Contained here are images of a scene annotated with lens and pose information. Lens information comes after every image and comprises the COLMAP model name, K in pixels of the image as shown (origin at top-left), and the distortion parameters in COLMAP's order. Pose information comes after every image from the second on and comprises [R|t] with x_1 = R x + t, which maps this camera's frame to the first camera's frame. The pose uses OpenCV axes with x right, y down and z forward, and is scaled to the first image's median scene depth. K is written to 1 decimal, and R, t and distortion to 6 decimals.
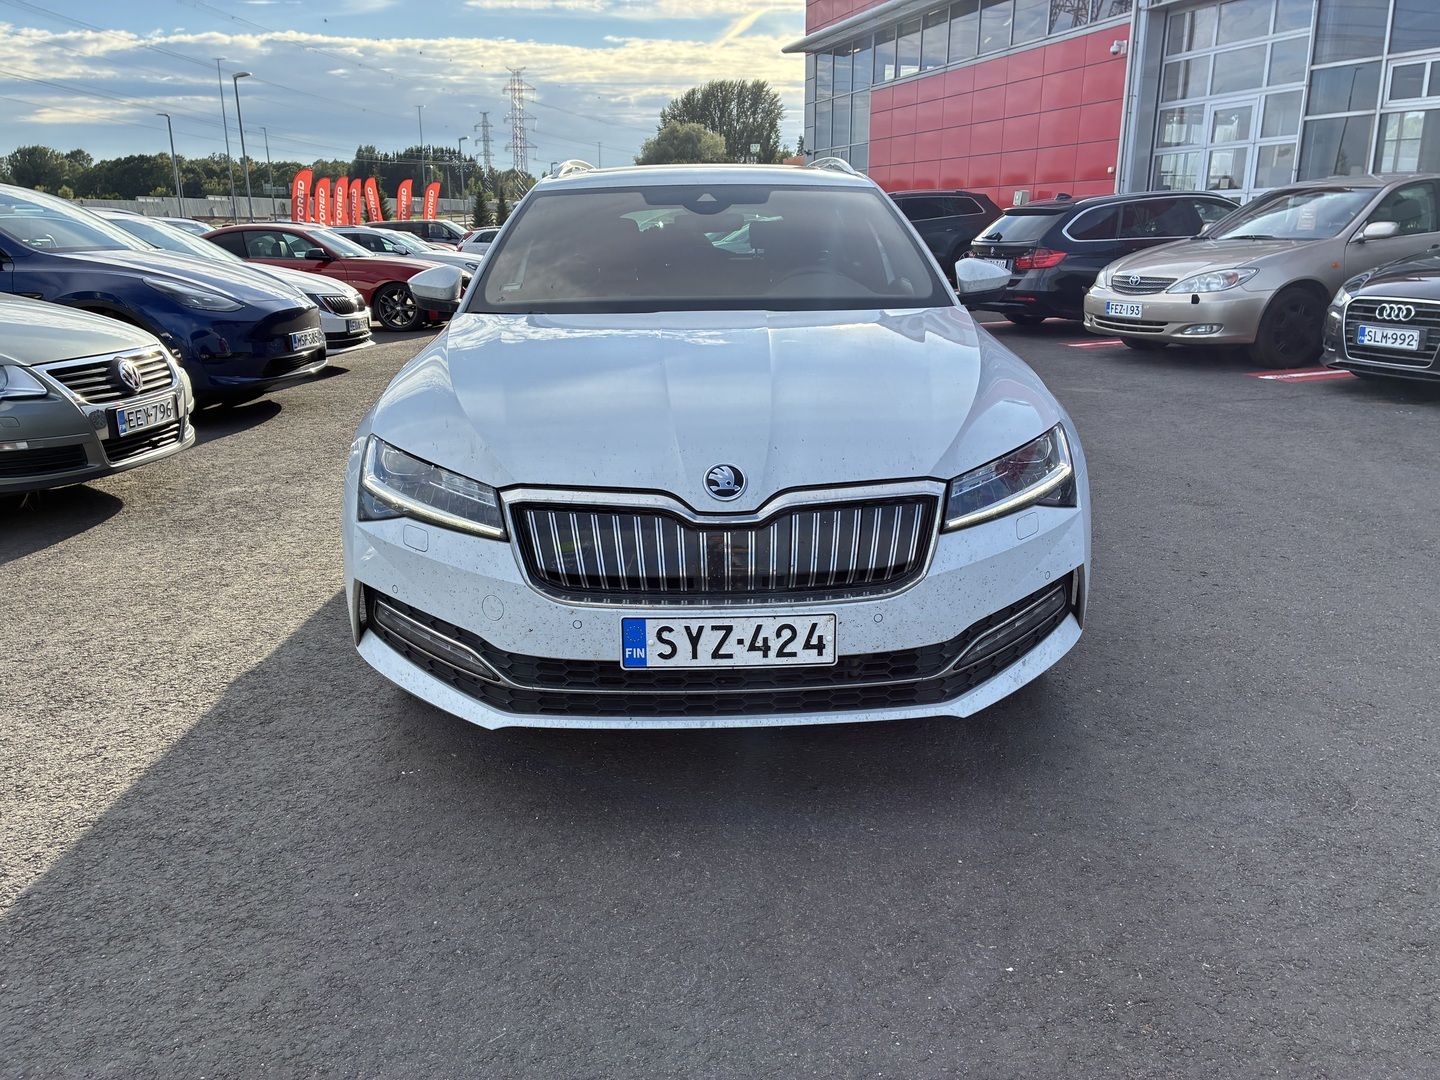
lens RADIAL K [[1096.3, 0, 718.0], [0, 1096.3, 484.6], [0, 0, 1]] dist [0.099856, -0.134729]
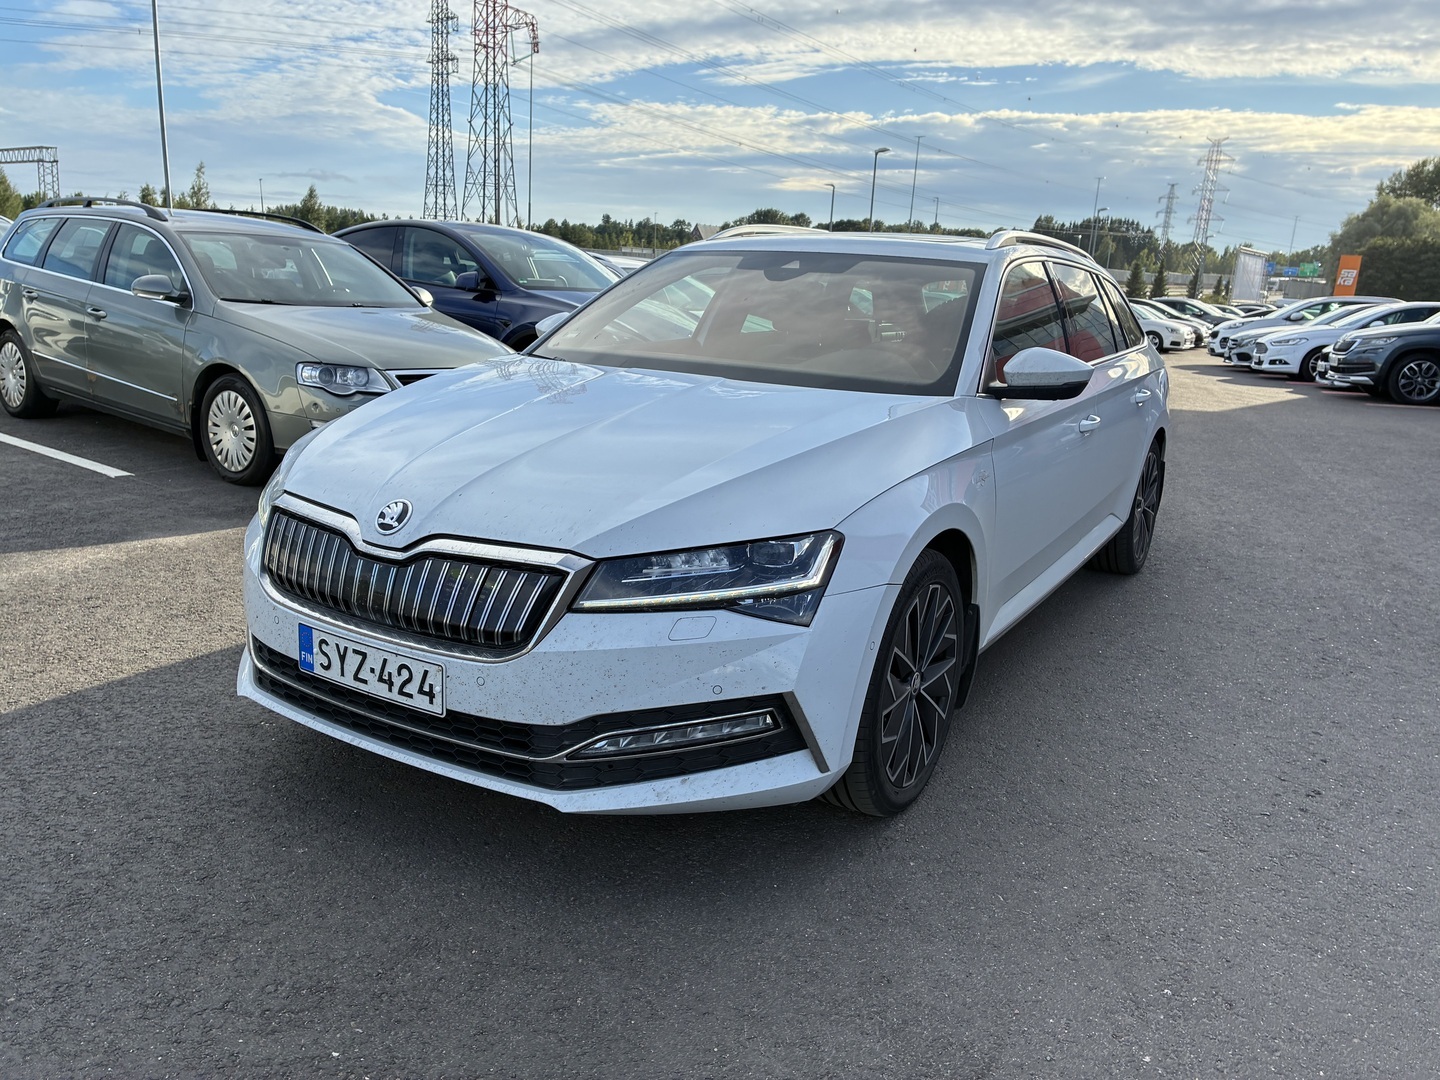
lens RADIAL K [[1071.3, 0, 785.9], [0, 1071.3, 480.4], [0, 0, 1]] dist [0.247237, -0.335061]
pose [[0.844240, 0.161959, -0.510909, 0.049919], [-0.192652, 0.981240, -0.007289, -0.005923], [0.500144, 0.104581, 0.859604, 0.016002]]
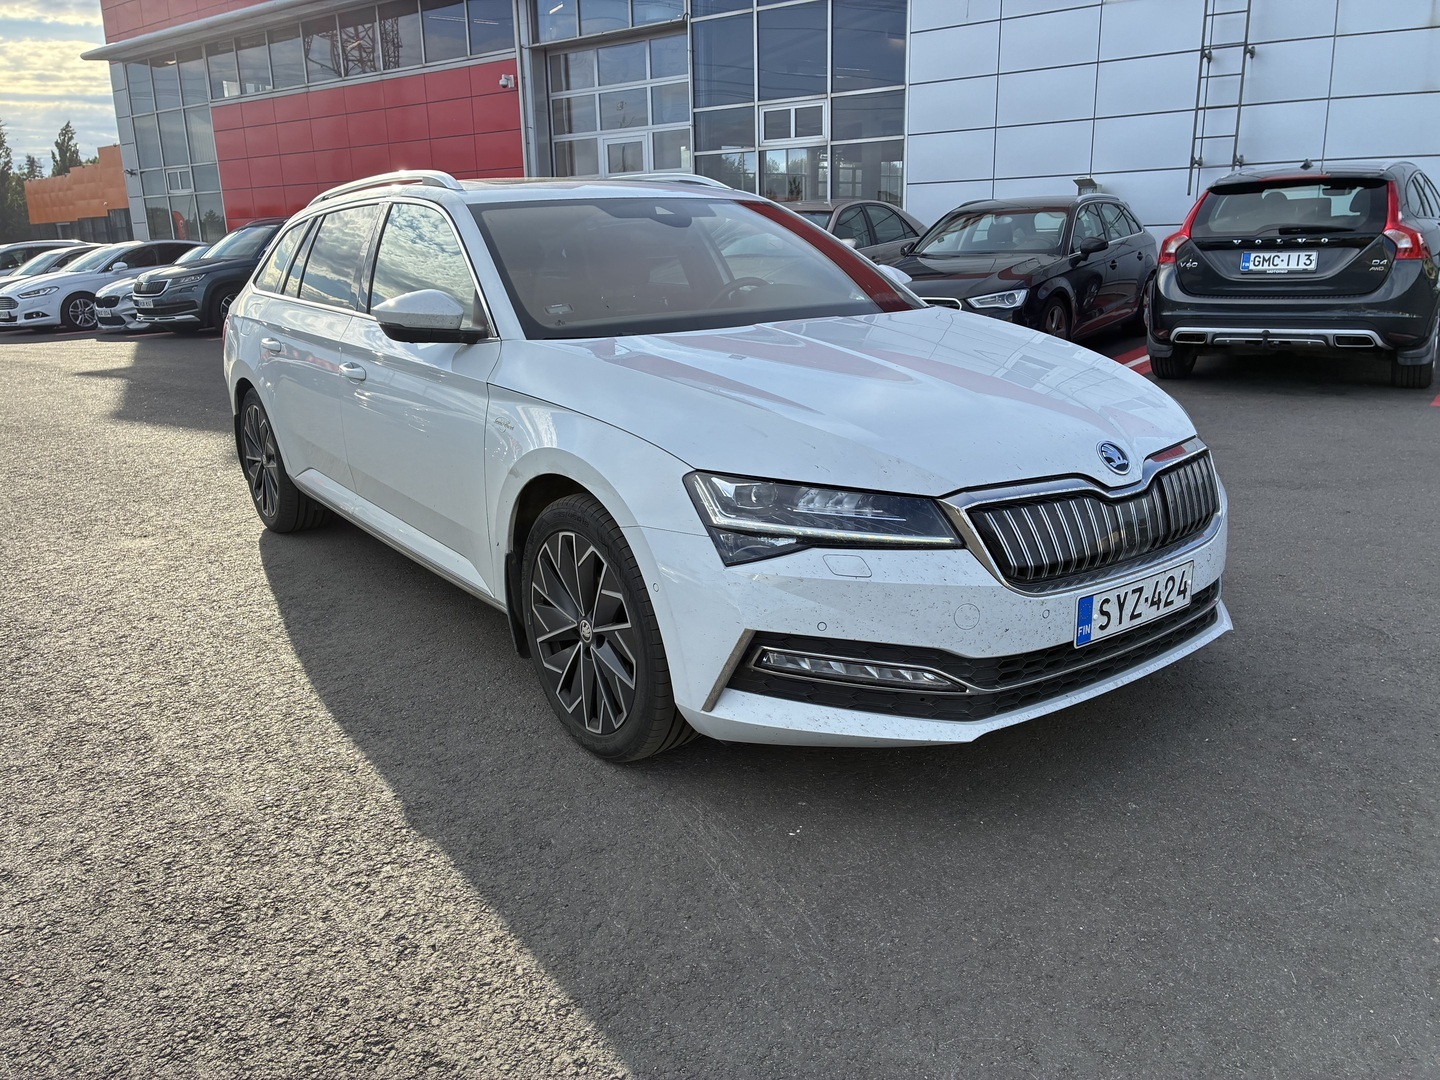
lens RADIAL K [[1096.3, 0, 718.0], [0, 1096.3, 484.6], [0, 0, 1]] dist [0.099856, -0.134729]
pose [[0.821576, -0.139451, 0.552780, -0.054035], [0.152055, 0.988098, 0.023275, -0.003601], [-0.549446, 0.064931, 0.833002, 0.017622]]
